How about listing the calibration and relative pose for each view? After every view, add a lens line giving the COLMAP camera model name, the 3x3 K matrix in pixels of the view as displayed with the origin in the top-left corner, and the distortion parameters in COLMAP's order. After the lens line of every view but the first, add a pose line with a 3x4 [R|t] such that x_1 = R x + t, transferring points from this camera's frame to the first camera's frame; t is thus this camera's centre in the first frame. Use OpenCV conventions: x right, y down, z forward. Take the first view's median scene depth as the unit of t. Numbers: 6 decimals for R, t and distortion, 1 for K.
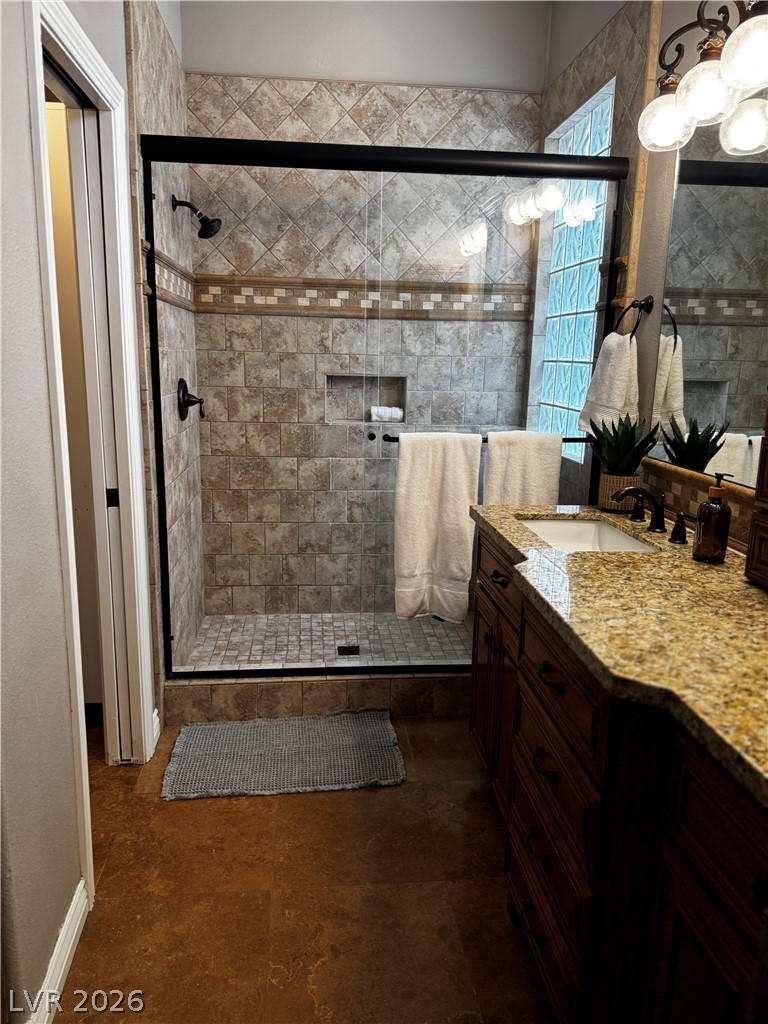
lens RADIAL K [[721.2, 0, 378.4], [0, 721.2, 510.6], [0, 0, 1]] dist [0.074504, -0.086063]
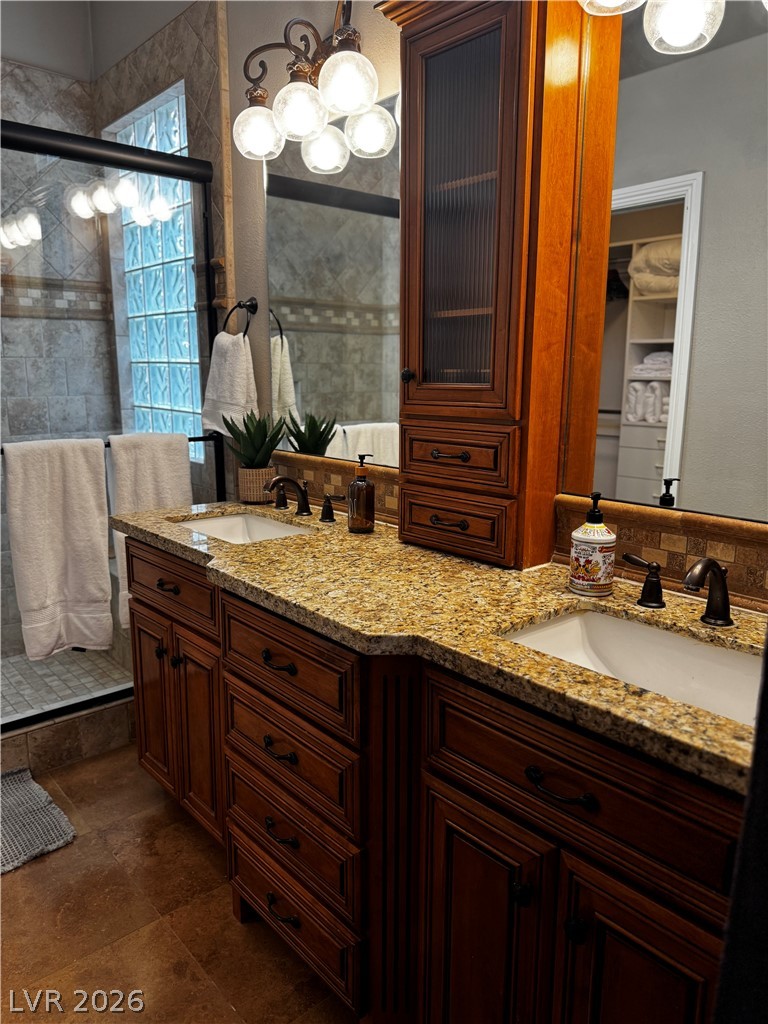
lens RADIAL K [[728.1, 0, 384.0], [0, 728.1, 512.0], [0, 0, 1]] dist [0.068692, -0.090211]
pose [[0.809667, -0.128256, 0.572704, -0.114356], [0.135293, 0.990336, 0.030512, 0.005946], [-0.571083, 0.052779, 0.819194, 0.037844]]
